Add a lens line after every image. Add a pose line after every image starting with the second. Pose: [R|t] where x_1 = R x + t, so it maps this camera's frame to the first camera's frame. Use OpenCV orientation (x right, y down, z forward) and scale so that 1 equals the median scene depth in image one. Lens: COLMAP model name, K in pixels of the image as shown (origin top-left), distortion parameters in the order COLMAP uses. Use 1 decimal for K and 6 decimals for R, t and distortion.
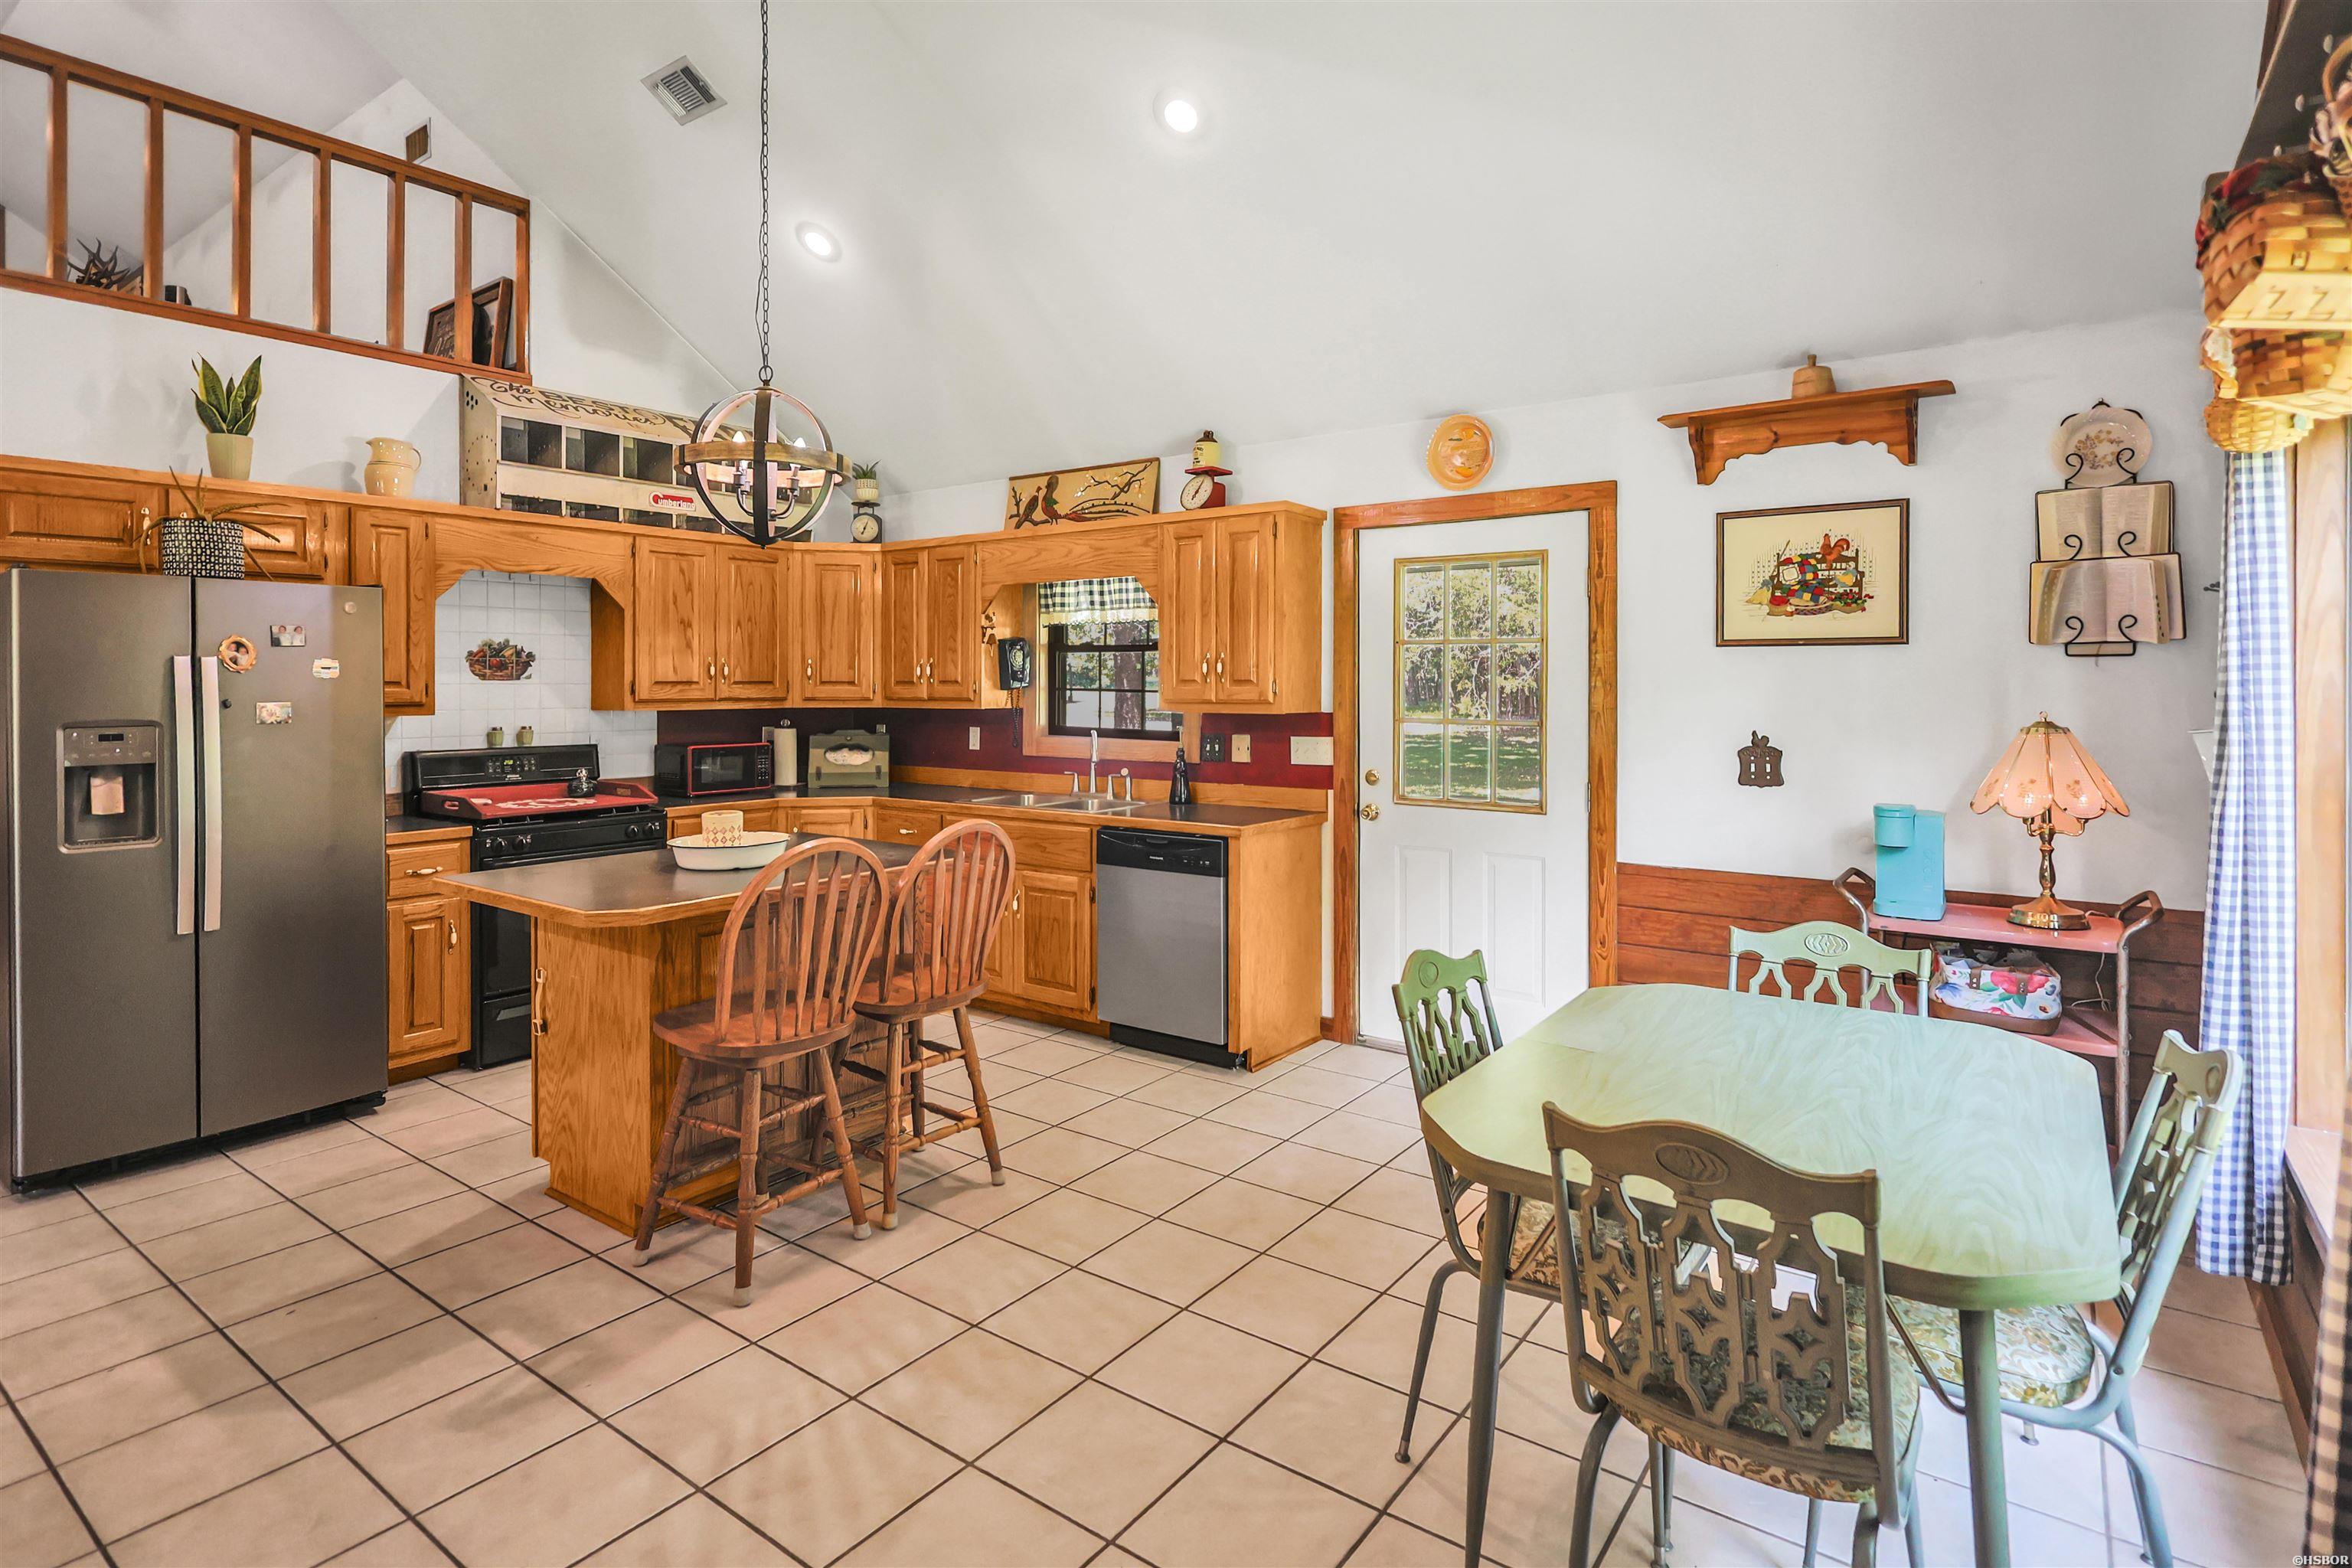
lens RADIAL K [[1166.6, 0, 1173.5], [0, 1166.6, 695.6], [0, 0, 1]] dist [0.000899, 0.001419]
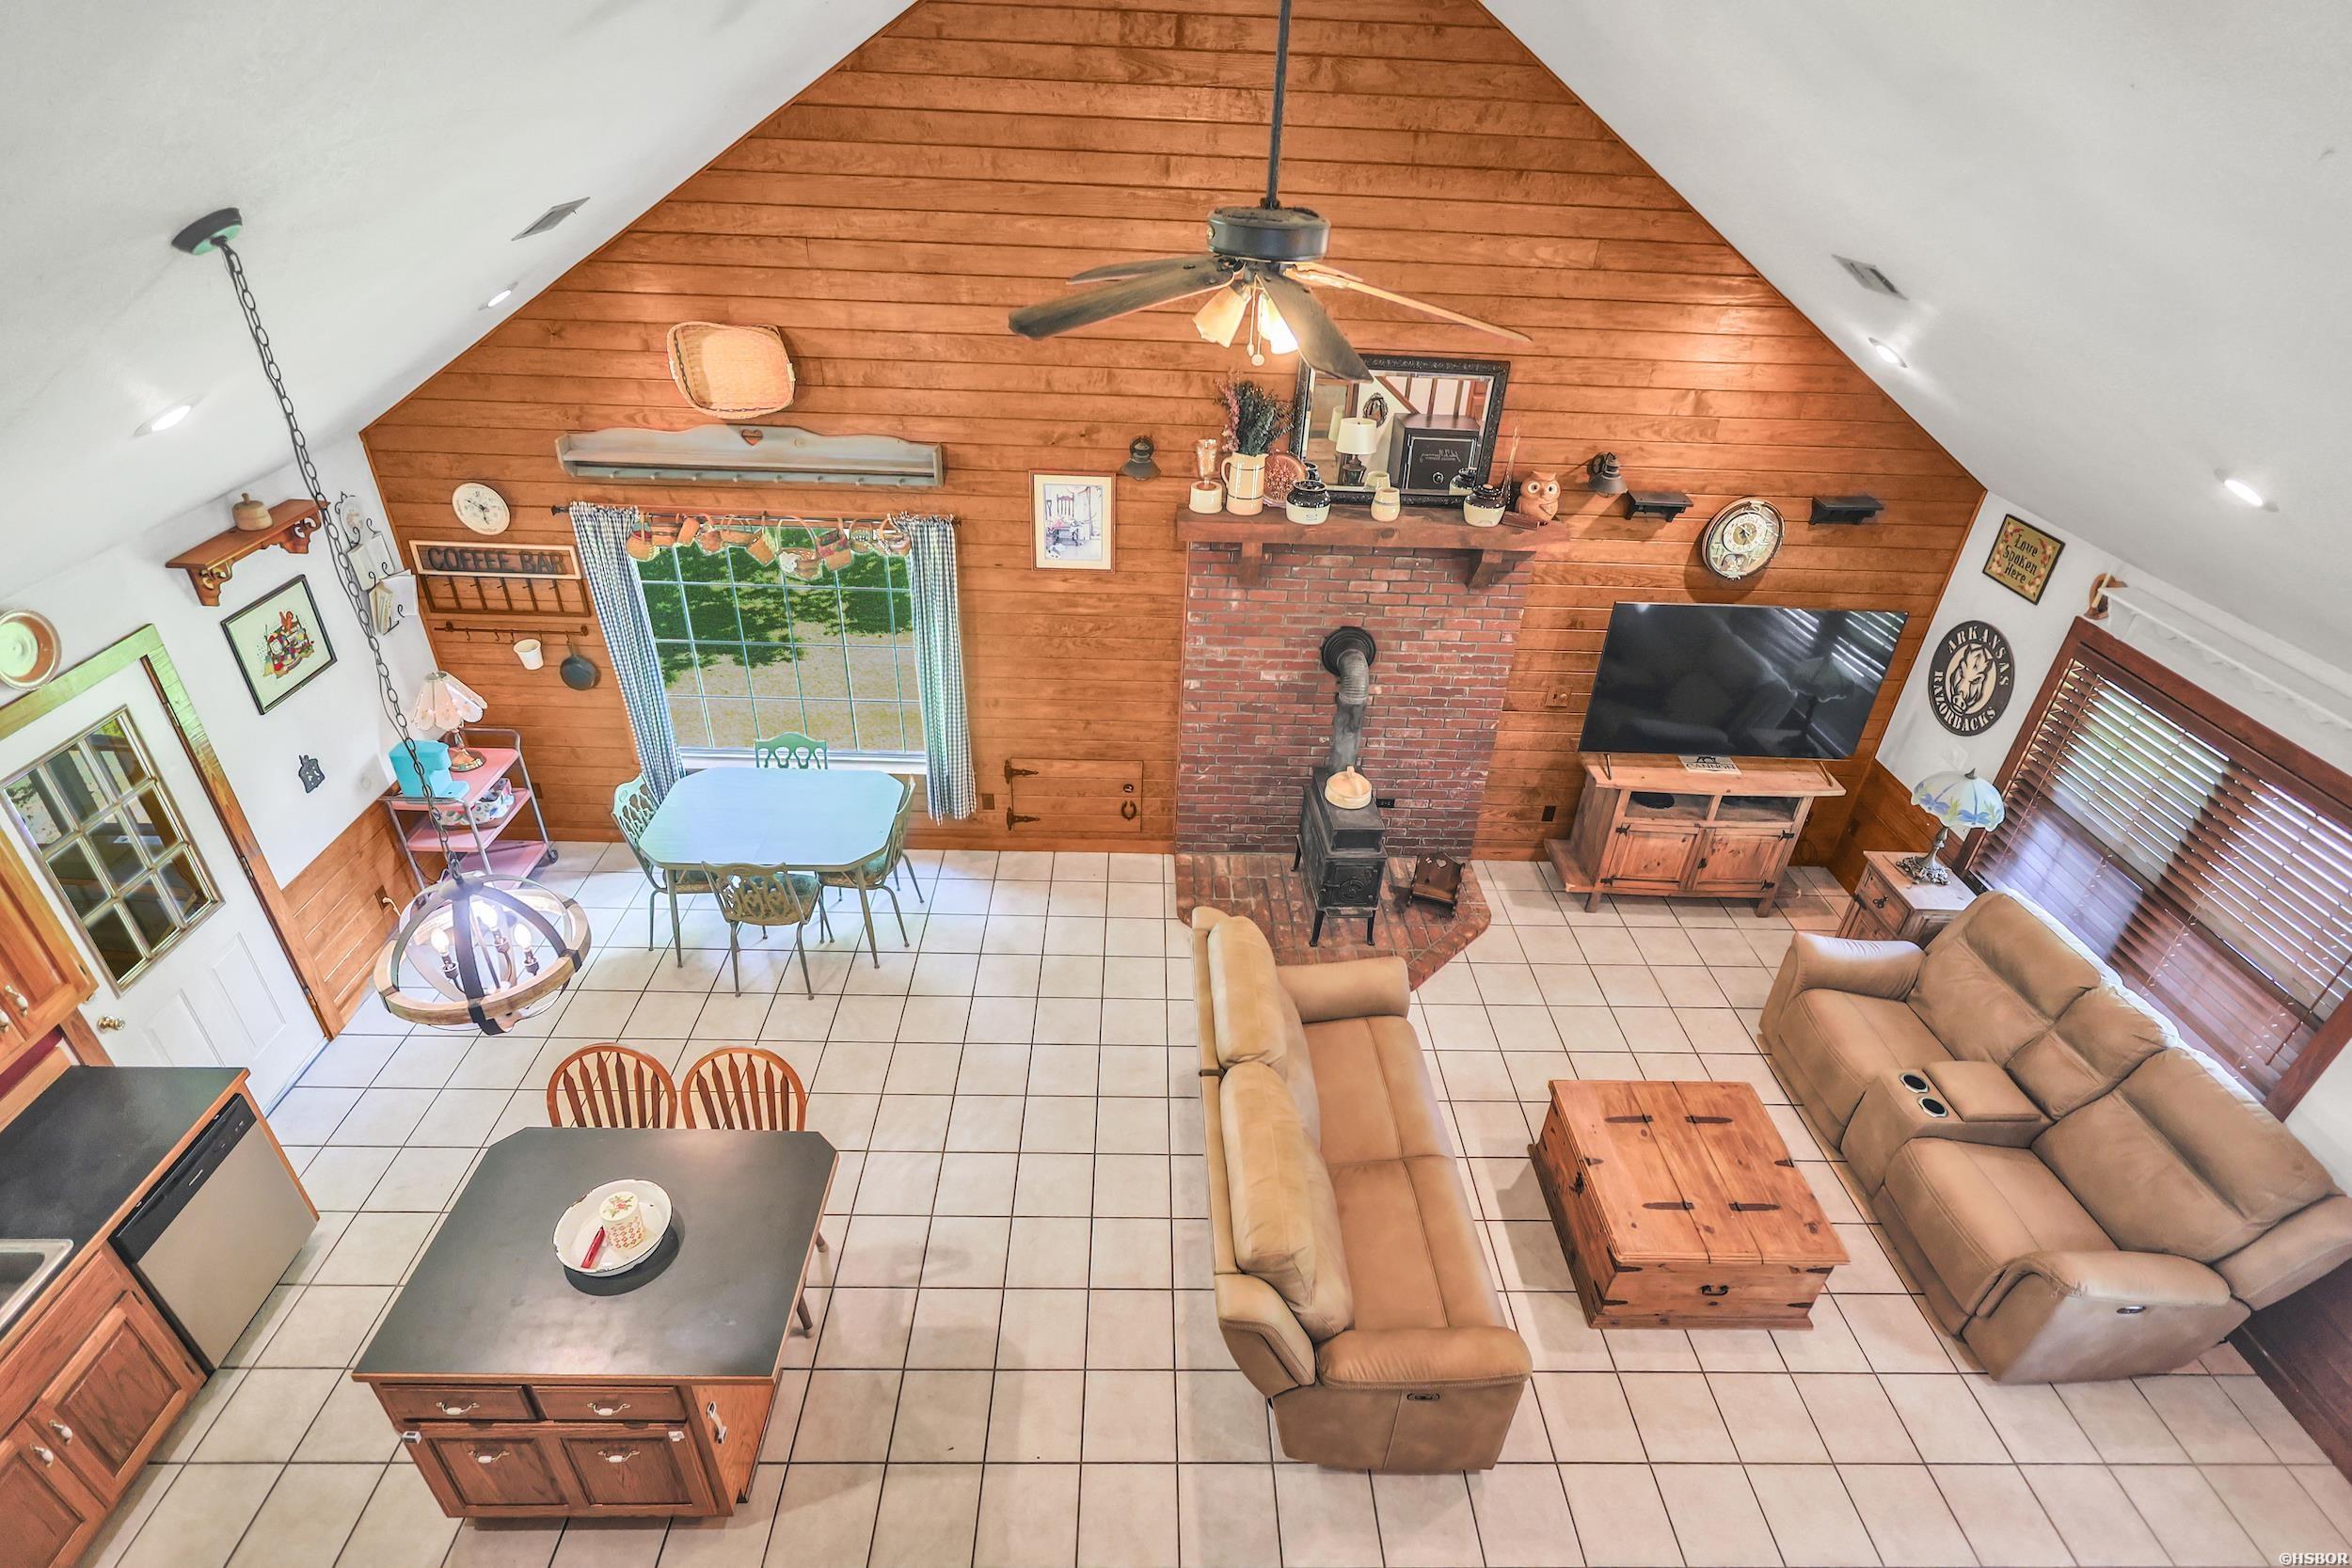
lens RADIAL K [[1166.5, 0, 1158.8], [0, 1166.5, 771.7], [0, 0, 1]] dist [0.000899, 0.001419]
pose [[-0.599720, -0.439674, 0.668598, -0.912617], [-0.027452, 0.846340, 0.531935, -0.619723], [-0.799739, 0.300657, -0.519637, 0.766796]]
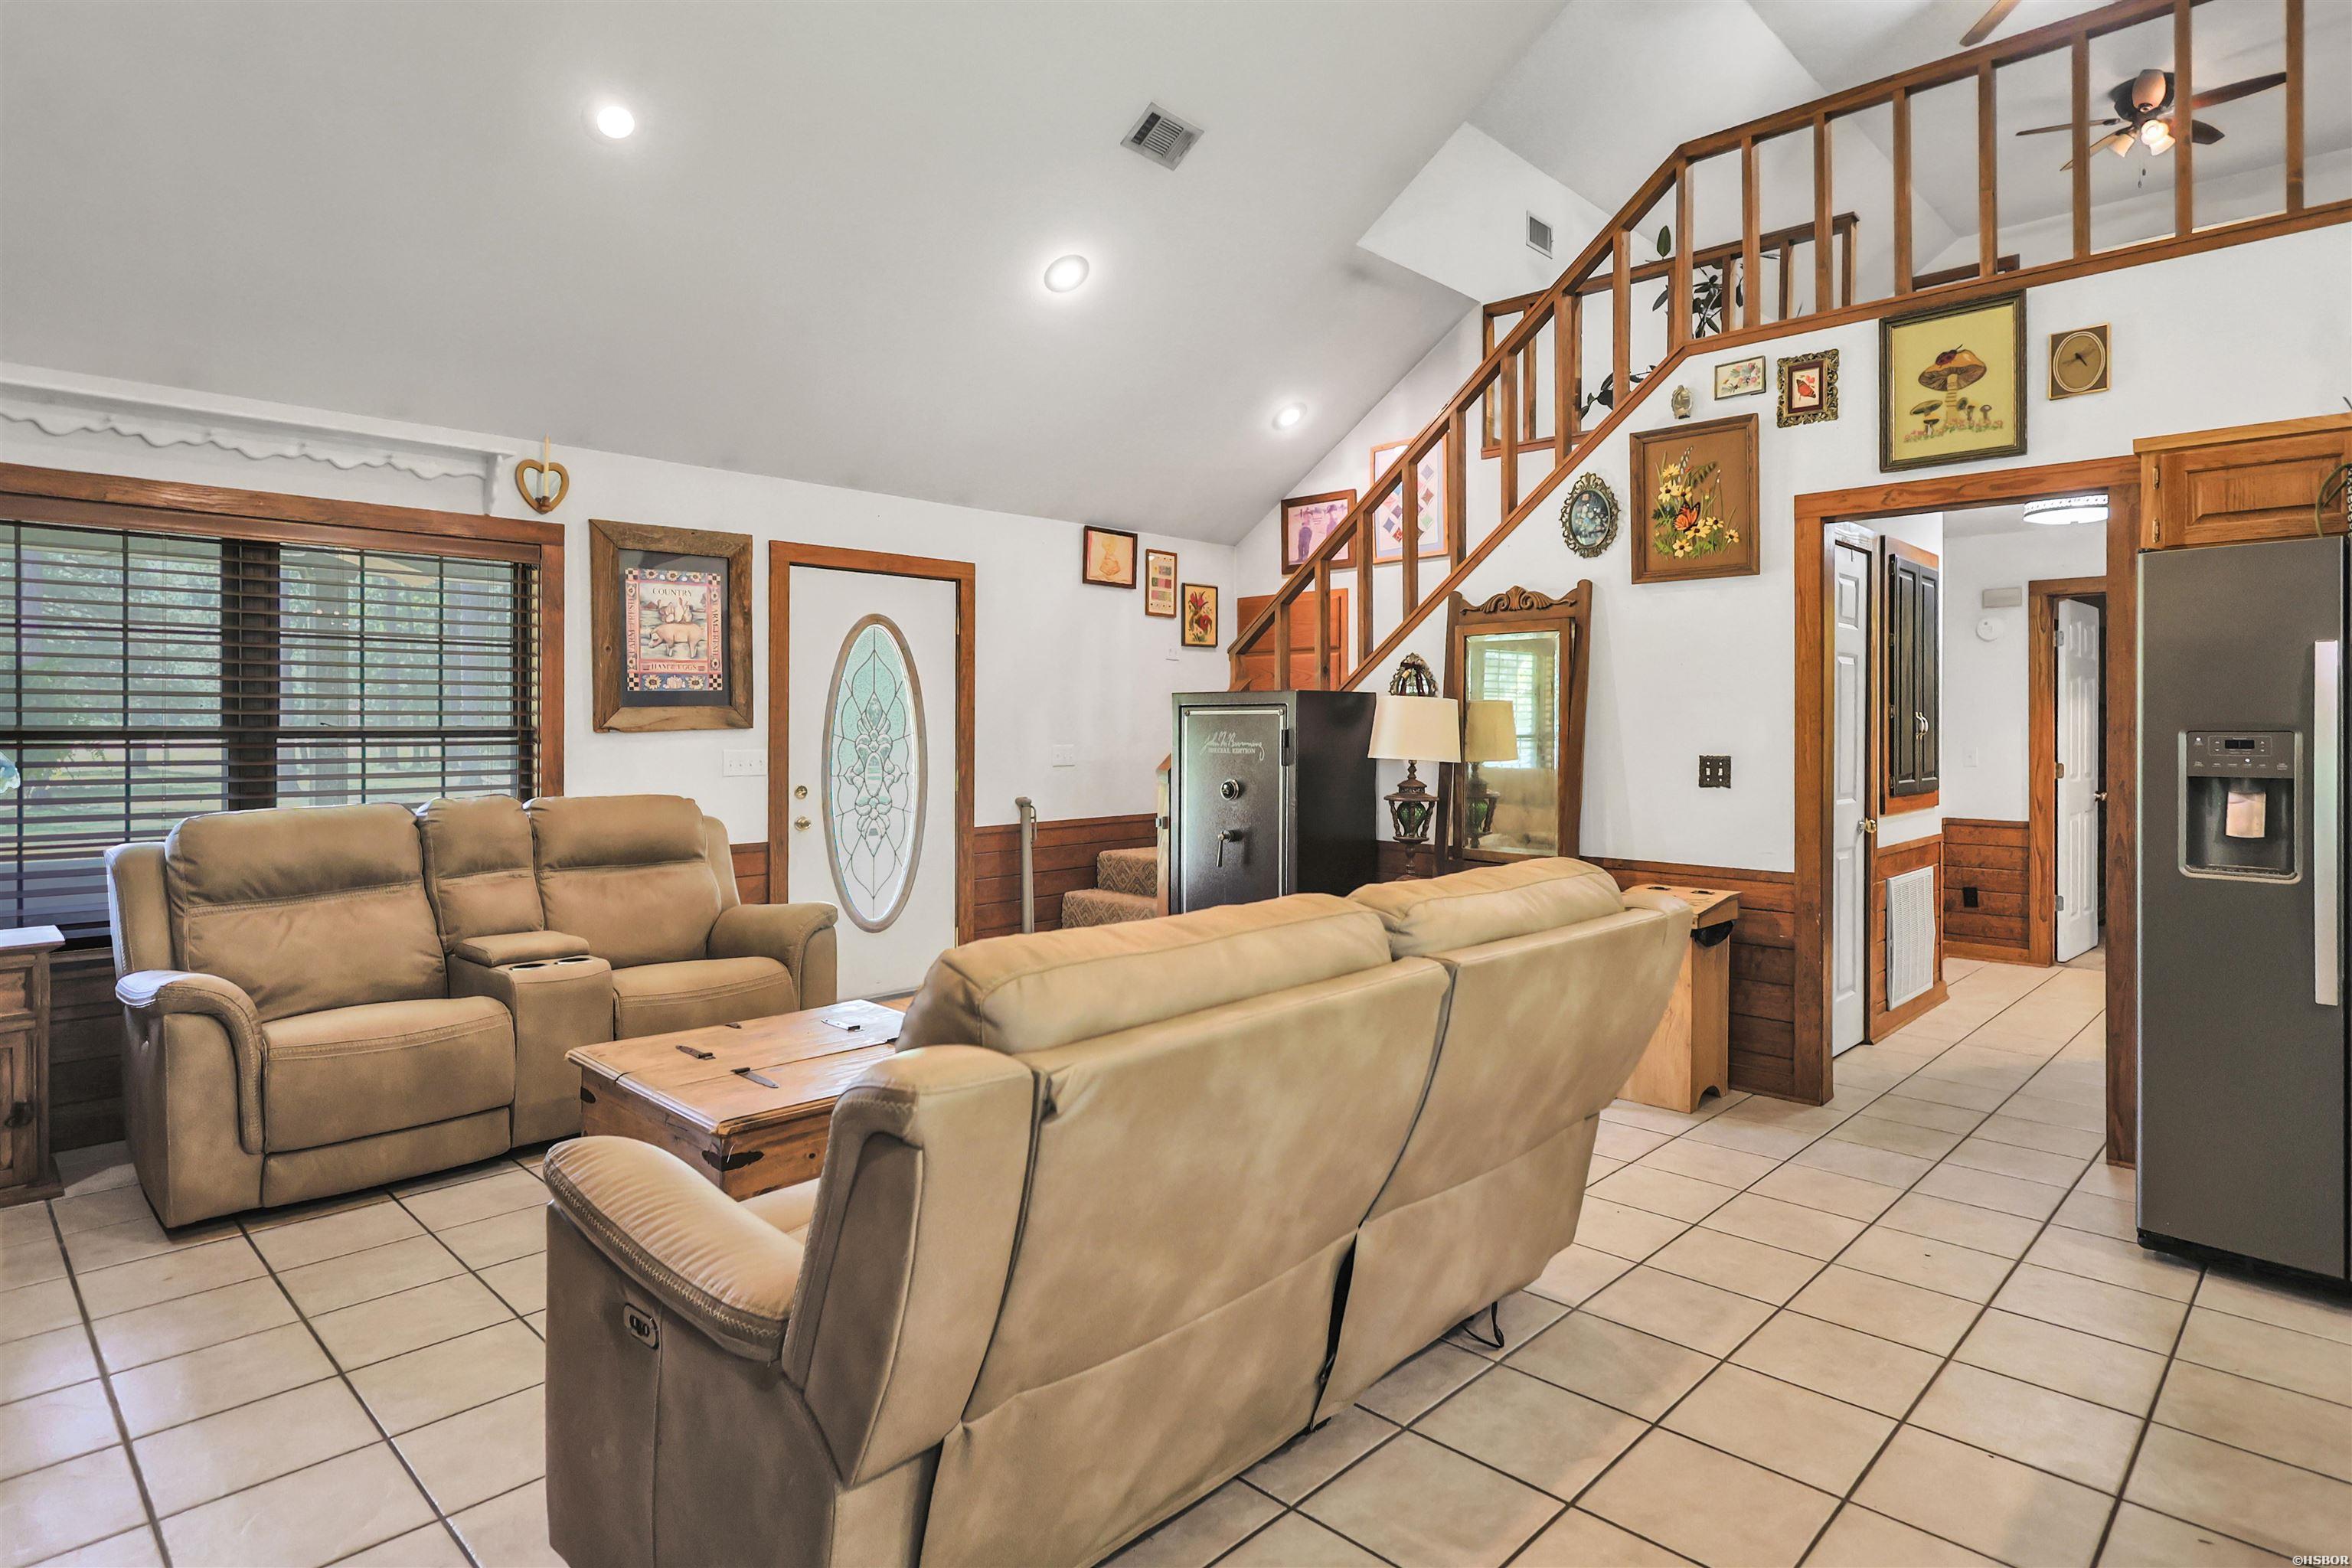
lens RADIAL K [[1254.6, 0, 1195.9], [0, 1254.6, 719.4], [0, 0, 1]] dist [-0.000247, 0.004395]
pose [[-0.121397, -0.002554, -0.992601, 0.046925], [-0.013670, 0.999906, -0.000901, 0.021799], [0.992510, 0.013459, -0.121421, 0.278590]]
